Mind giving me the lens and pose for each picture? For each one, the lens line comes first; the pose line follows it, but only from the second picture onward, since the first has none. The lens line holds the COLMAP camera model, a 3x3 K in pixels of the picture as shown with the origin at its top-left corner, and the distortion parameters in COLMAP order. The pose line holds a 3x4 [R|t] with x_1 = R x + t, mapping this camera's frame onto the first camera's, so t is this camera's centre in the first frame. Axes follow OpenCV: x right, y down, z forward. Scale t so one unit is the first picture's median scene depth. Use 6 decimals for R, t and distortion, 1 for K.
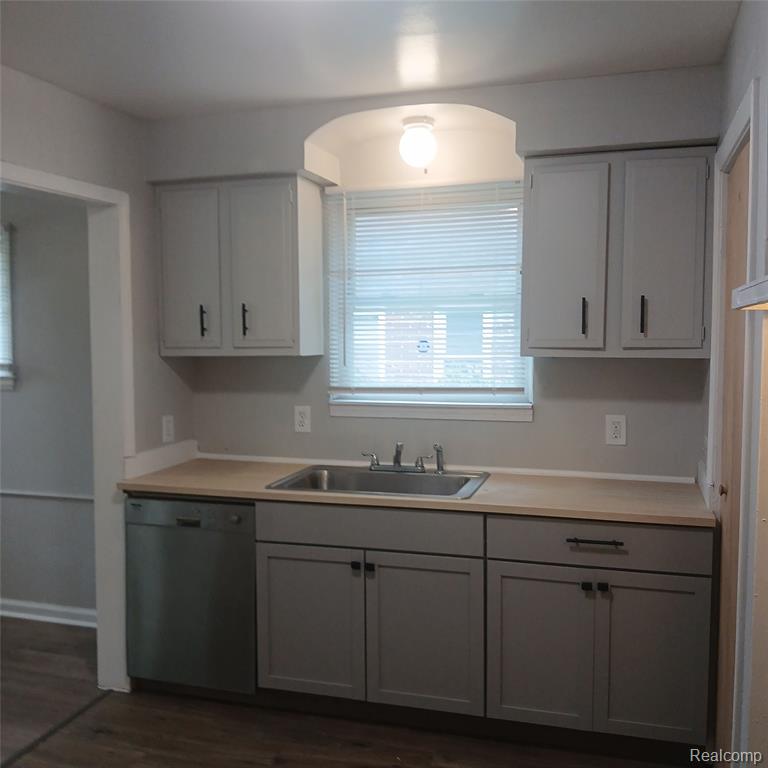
lens RADIAL K [[795.8, 0, 370.1], [0, 795.8, 381.0], [0, 0, 1]] dist [0.090605, -0.199406]
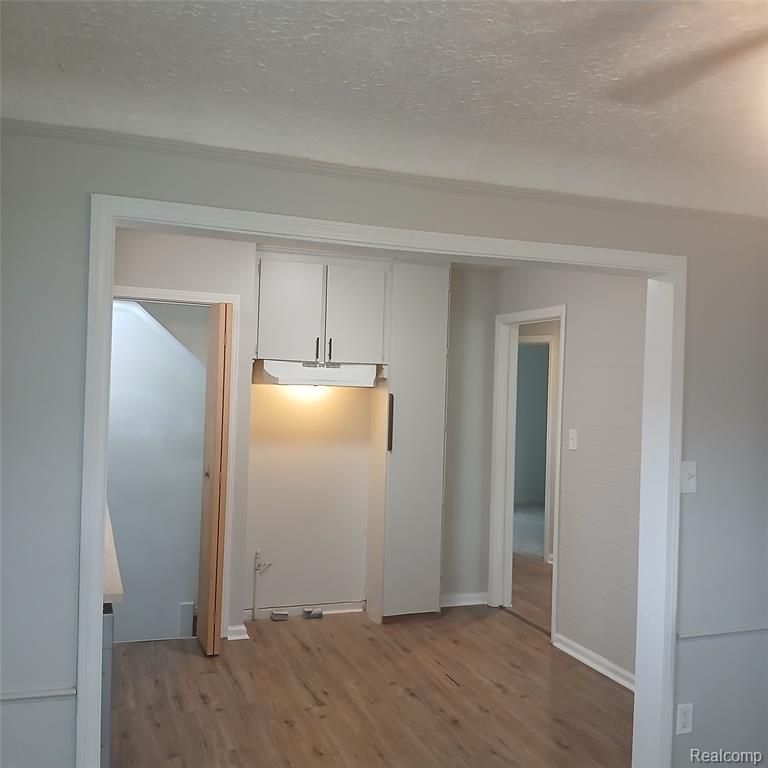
lens RADIAL K [[781.8, 0, 372.4], [0, 781.8, 383.5], [0, 0, 1]] dist [0.174079, -0.417501]
pose [[-0.613907, -0.010170, 0.789313, -1.005273], [0.020447, 0.999377, 0.028780, -0.081960], [-0.789113, 0.033807, -0.613316, 1.221933]]
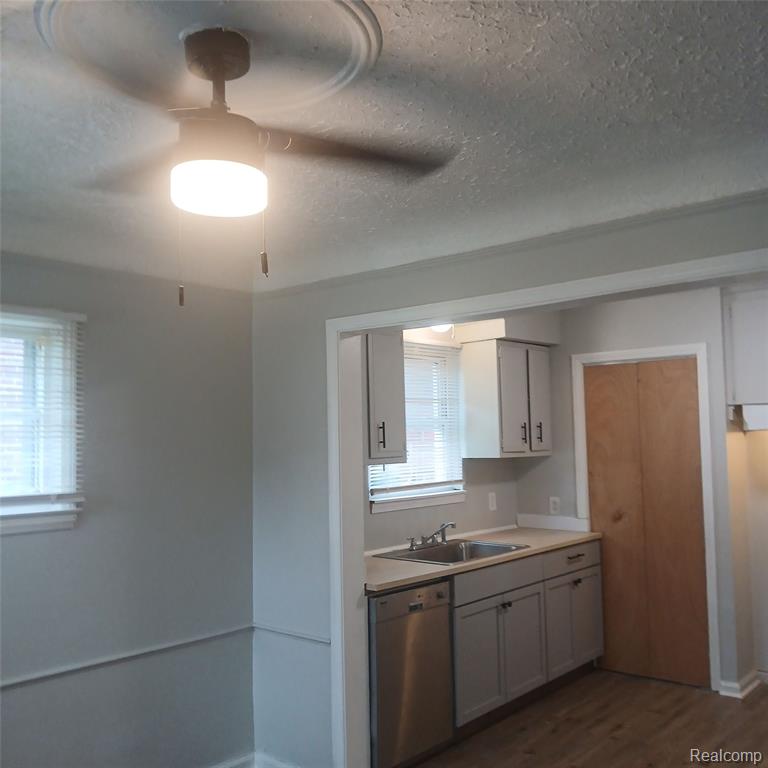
lens RADIAL K [[785.8, 0, 384.0], [0, 785.8, 384.0], [0, 0, 1]] dist [0.094285, -0.267366]
pose [[0.388516, 0.064101, 0.919210, -1.256981], [0.073888, 0.992198, -0.100421, -0.032757], [-0.918475, 0.106933, 0.380748, 0.536395]]
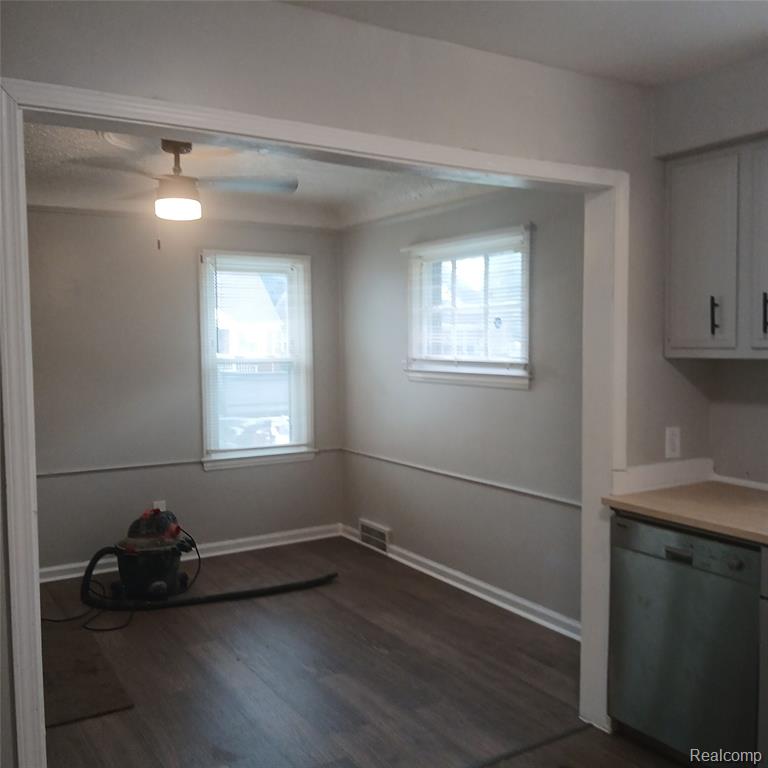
lens RADIAL K [[795.8, 0, 370.1], [0, 795.8, 381.0], [0, 0, 1]] dist [0.090605, -0.199406]
pose [[0.759854, 0.037999, -0.648982, 0.062356], [-0.040793, 0.999110, 0.010737, -0.002318], [0.648813, 0.018315, 0.760728, 0.142356]]
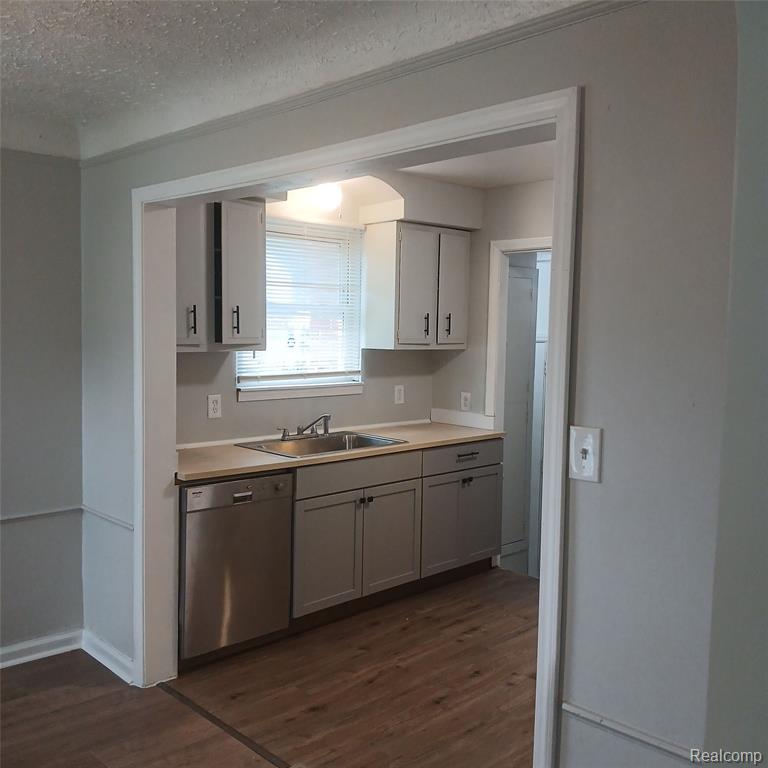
lens RADIAL K [[785.8, 0, 384.0], [0, 785.8, 384.0], [0, 0, 1]] dist [0.094285, -0.267366]
pose [[0.469960, -0.047676, 0.881399, -1.048487], [0.035597, 0.998752, 0.035044, -0.016039], [-0.881970, 0.014906, 0.471070, 0.278440]]
